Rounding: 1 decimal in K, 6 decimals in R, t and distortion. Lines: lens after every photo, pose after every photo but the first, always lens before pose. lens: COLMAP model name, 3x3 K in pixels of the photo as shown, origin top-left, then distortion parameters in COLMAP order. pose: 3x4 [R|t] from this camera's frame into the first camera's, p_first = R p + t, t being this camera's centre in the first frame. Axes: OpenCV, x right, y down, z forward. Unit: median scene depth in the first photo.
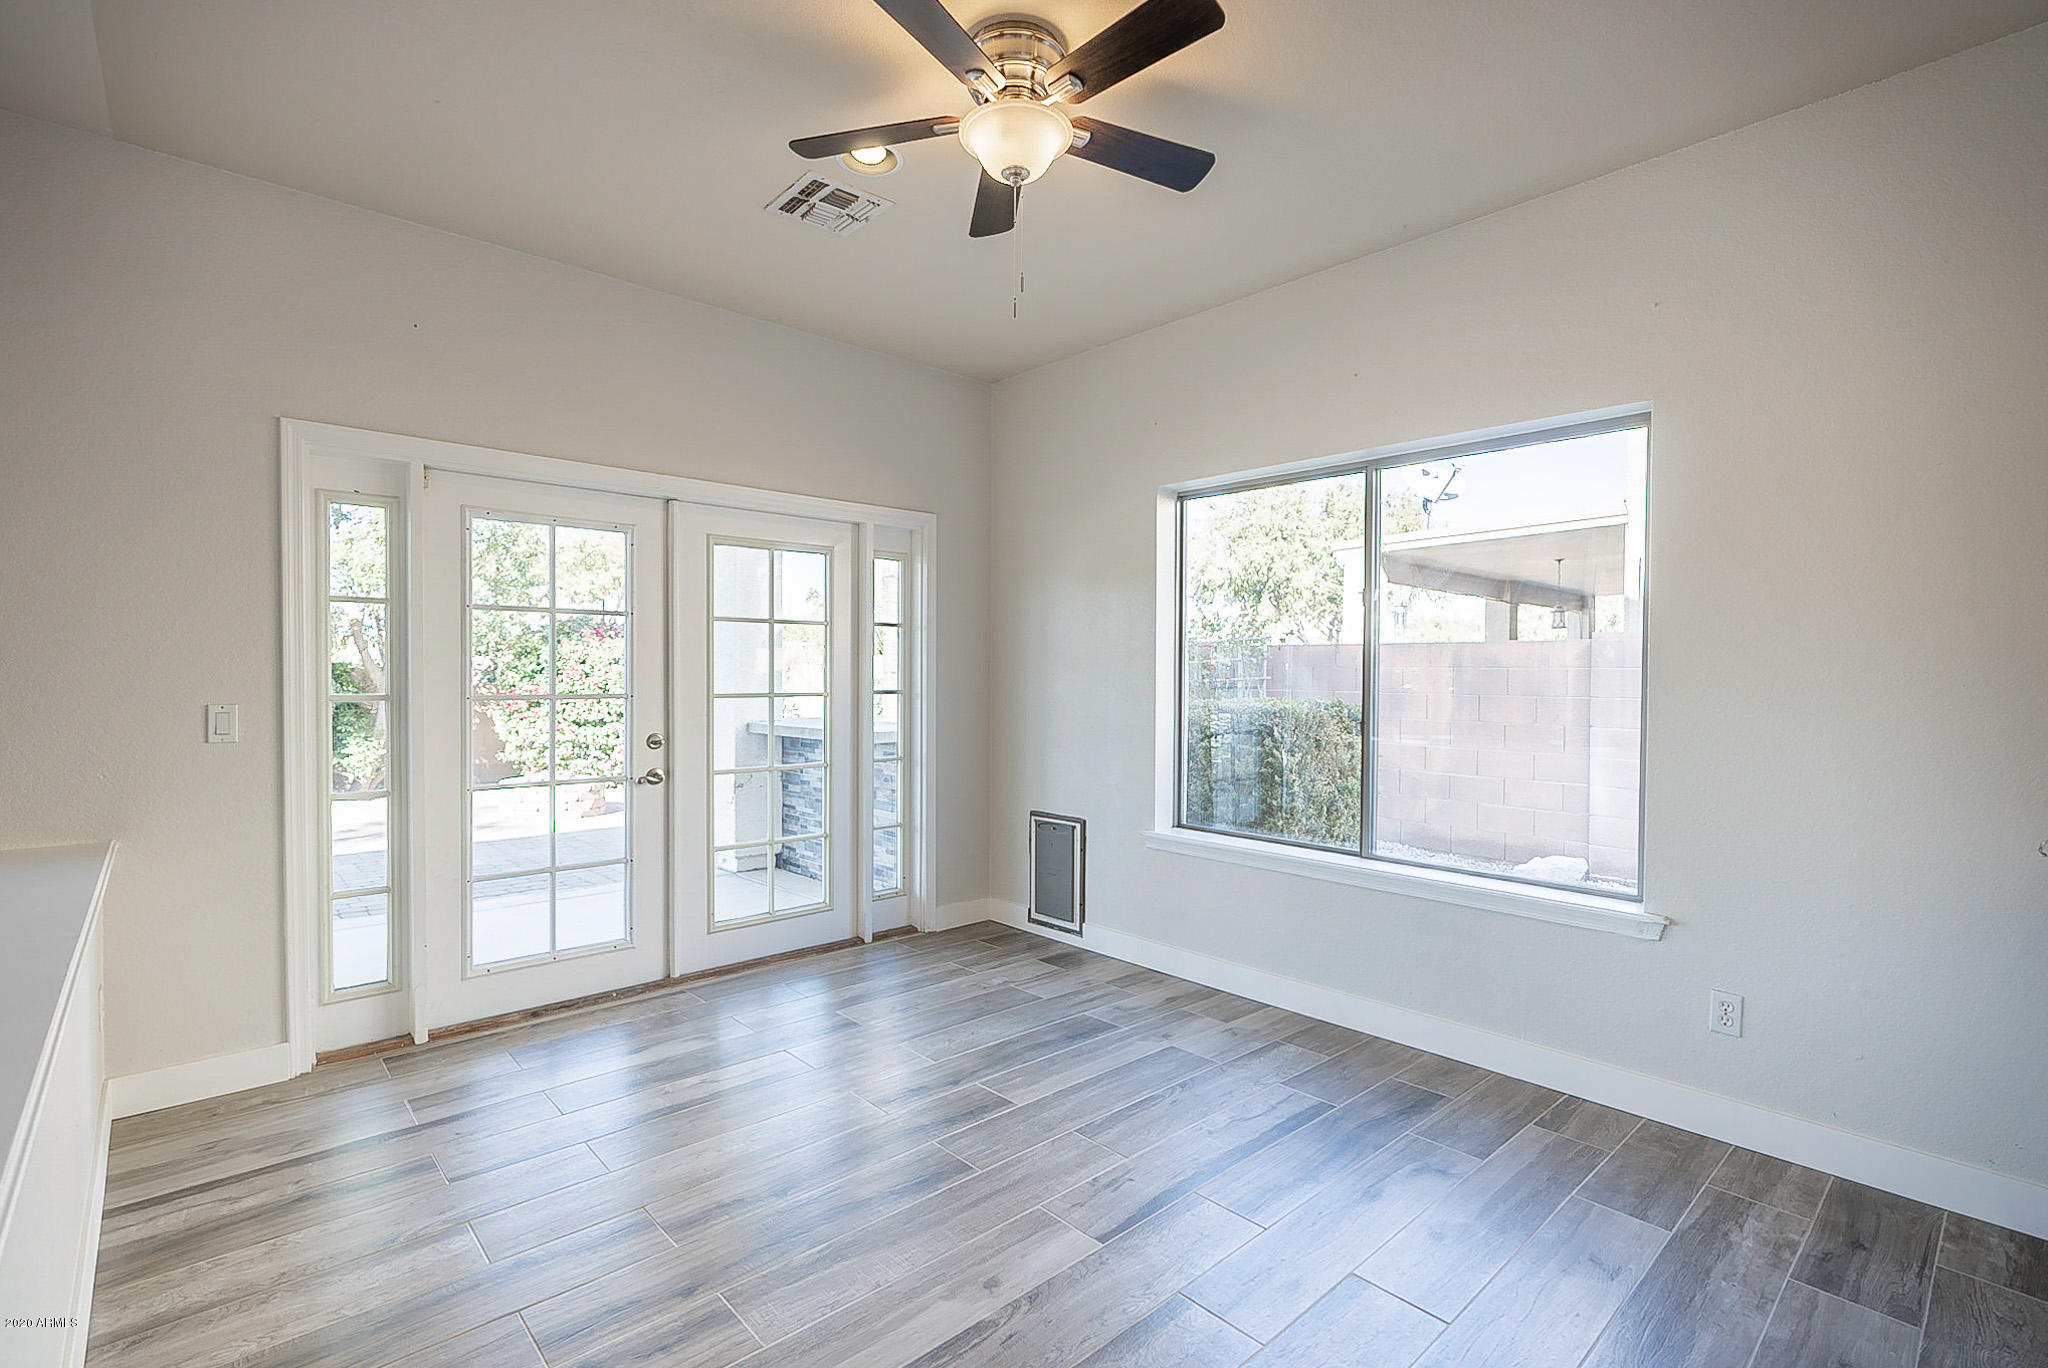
lens RADIAL K [[944.0, 0, 1021.3], [0, 944.0, 685.6], [0, 0, 1]] dist [-0.006033, 0.001261]
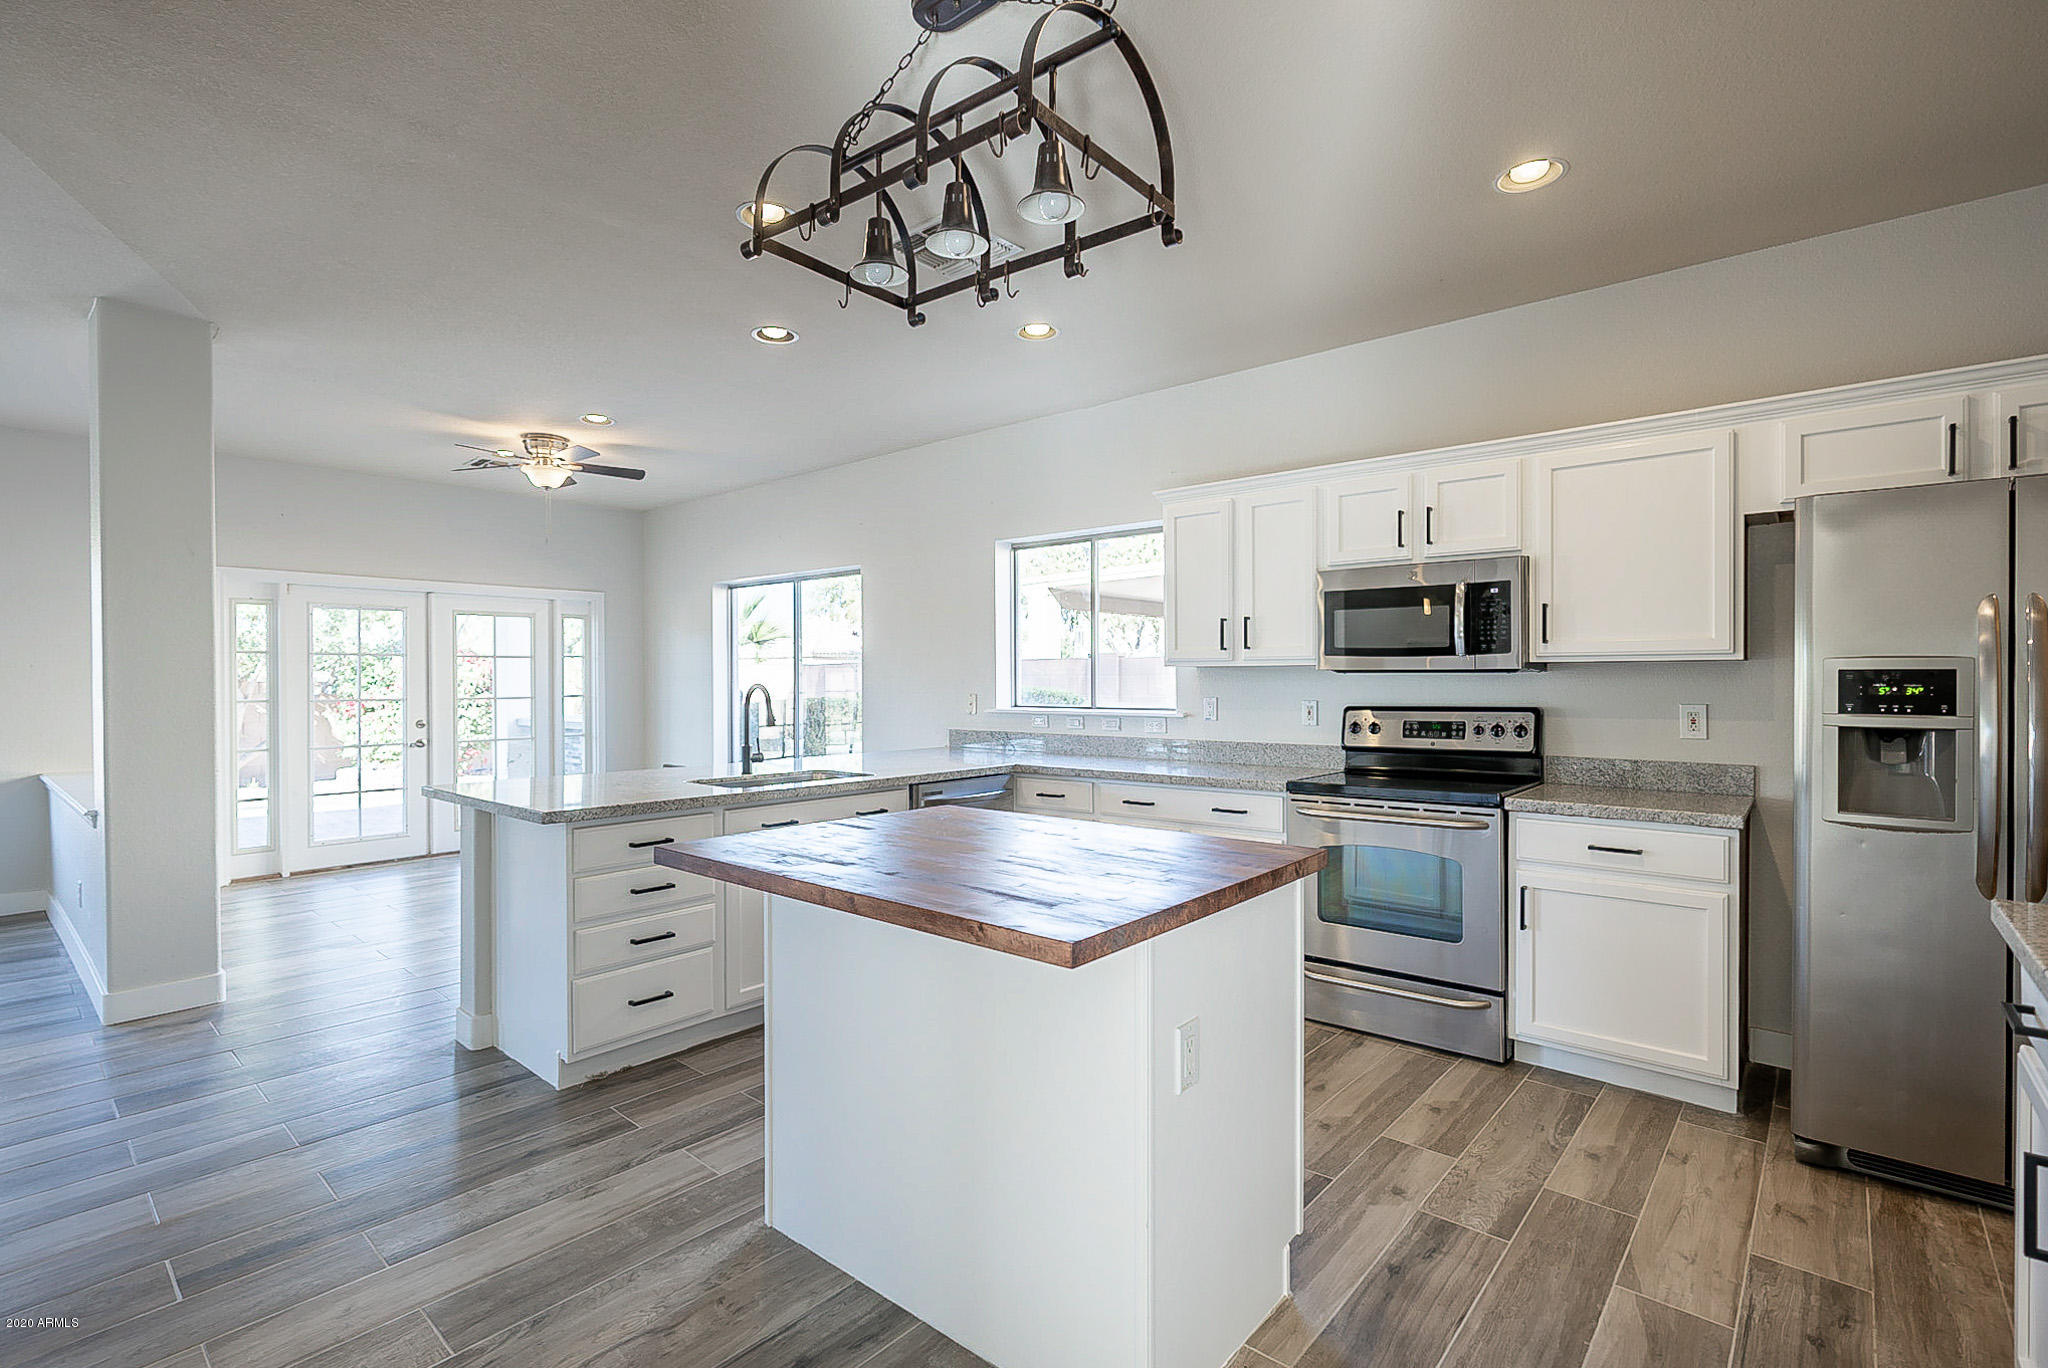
lens RADIAL K [[944.0, 0, 1010.5], [0, 944.0, 681.1], [0, 0, 1]] dist [-0.006033, 0.001261]
pose [[0.994772, -0.009036, 0.101716, 0.524328], [0.010109, 0.999899, -0.010039, 0.005176], [-0.101615, 0.011015, 0.994763, -0.870117]]
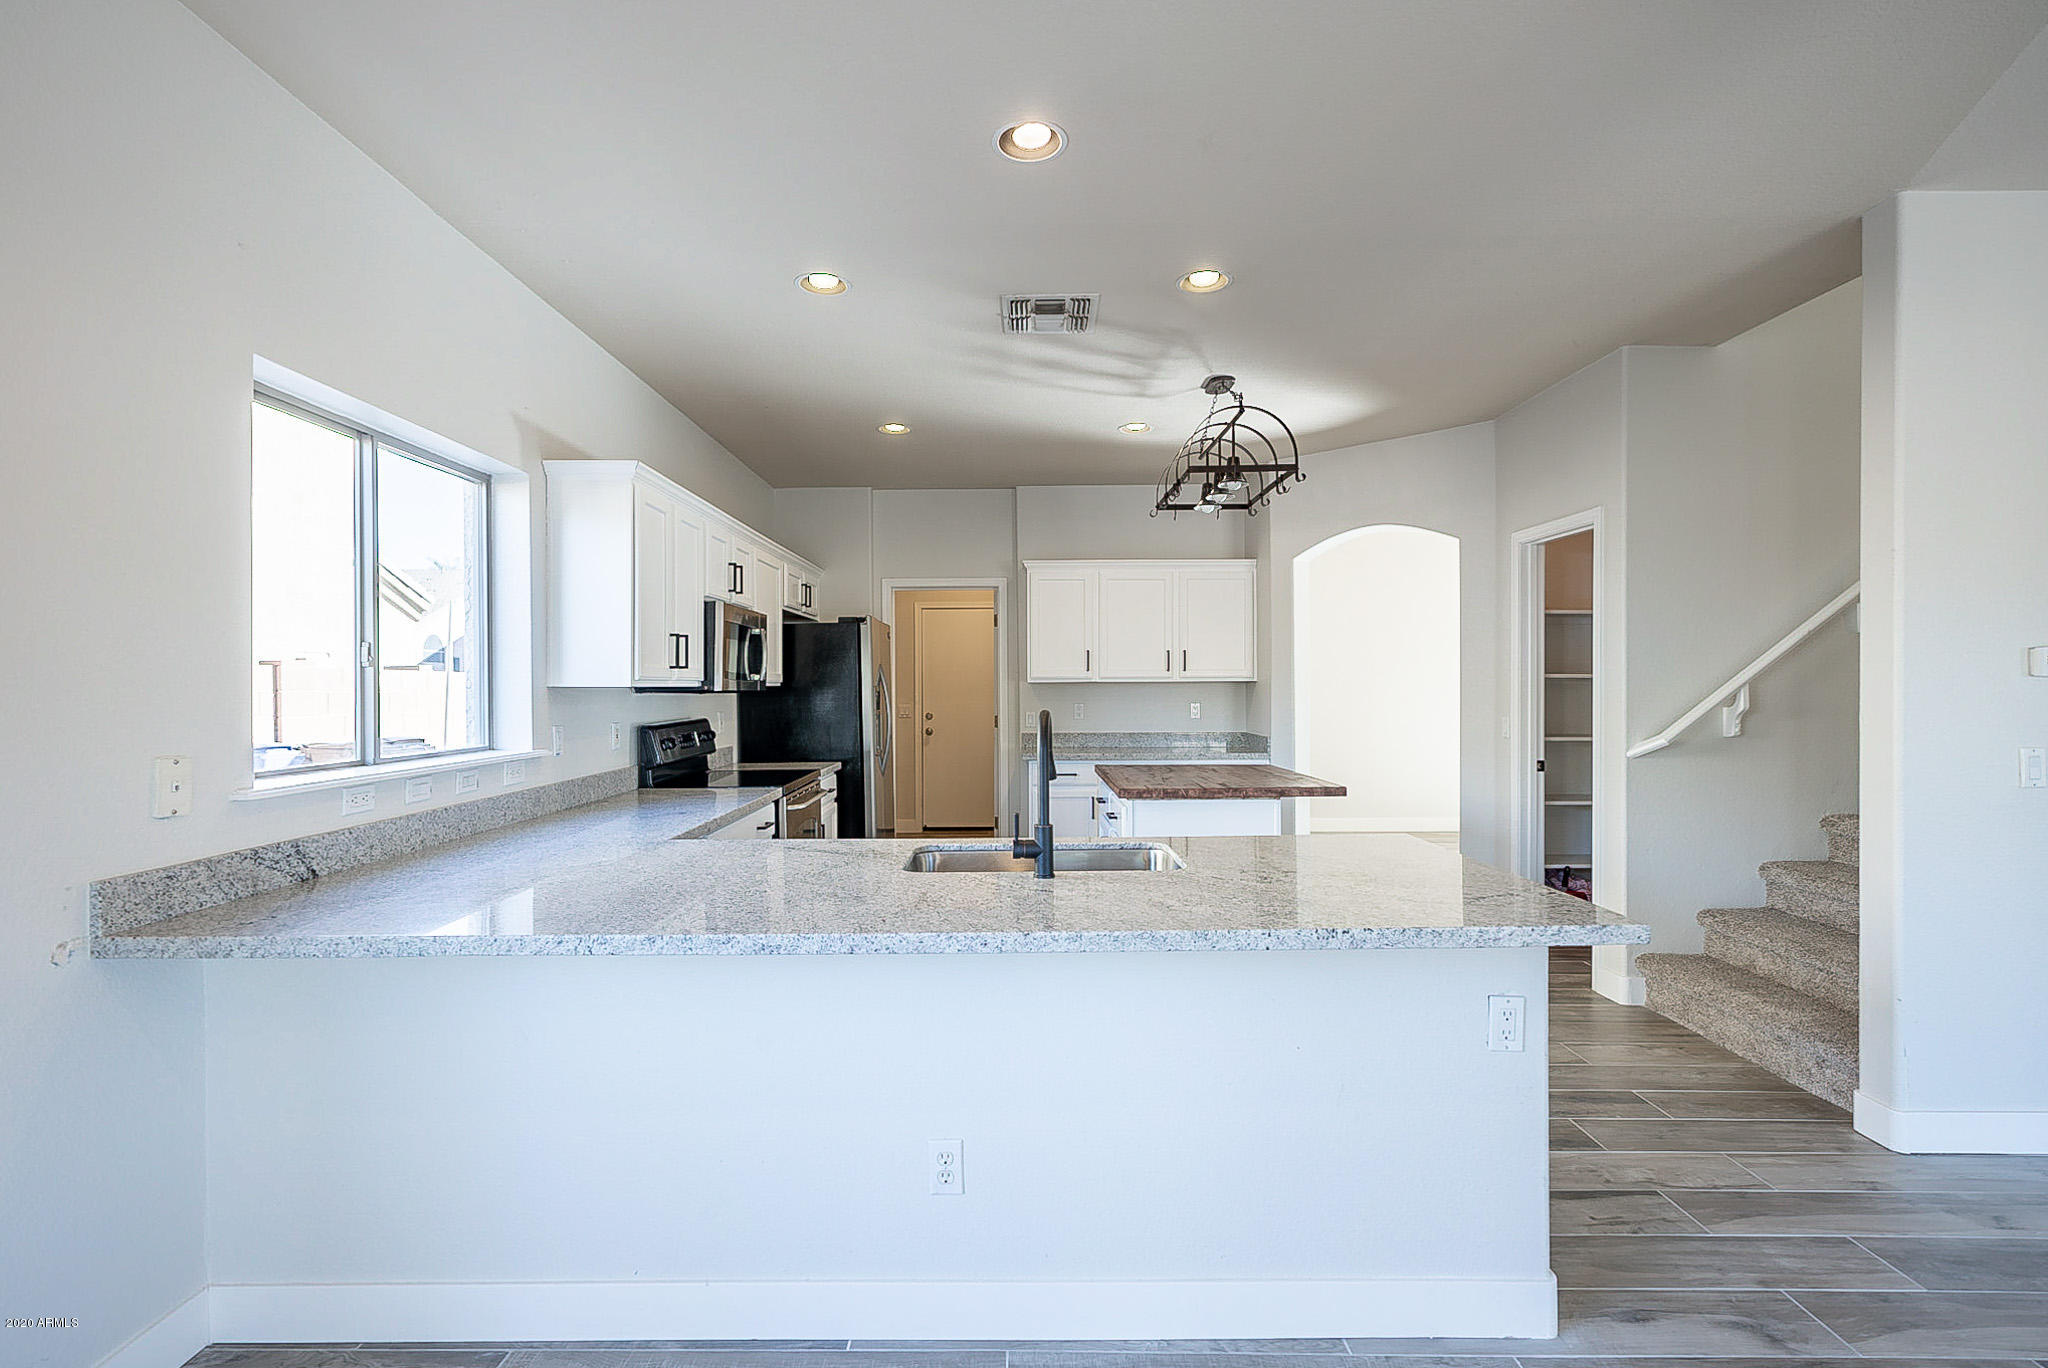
lens RADIAL K [[944.0, 0, 1013.6], [0, 944.0, 678.5], [0, 0, 1]] dist [-0.006033, 0.001261]
pose [[-0.722615, 0.002087, 0.691248, -0.013800], [0.009395, 0.999933, 0.006803, -0.029326], [-0.691187, 0.011410, -0.722586, 0.525622]]
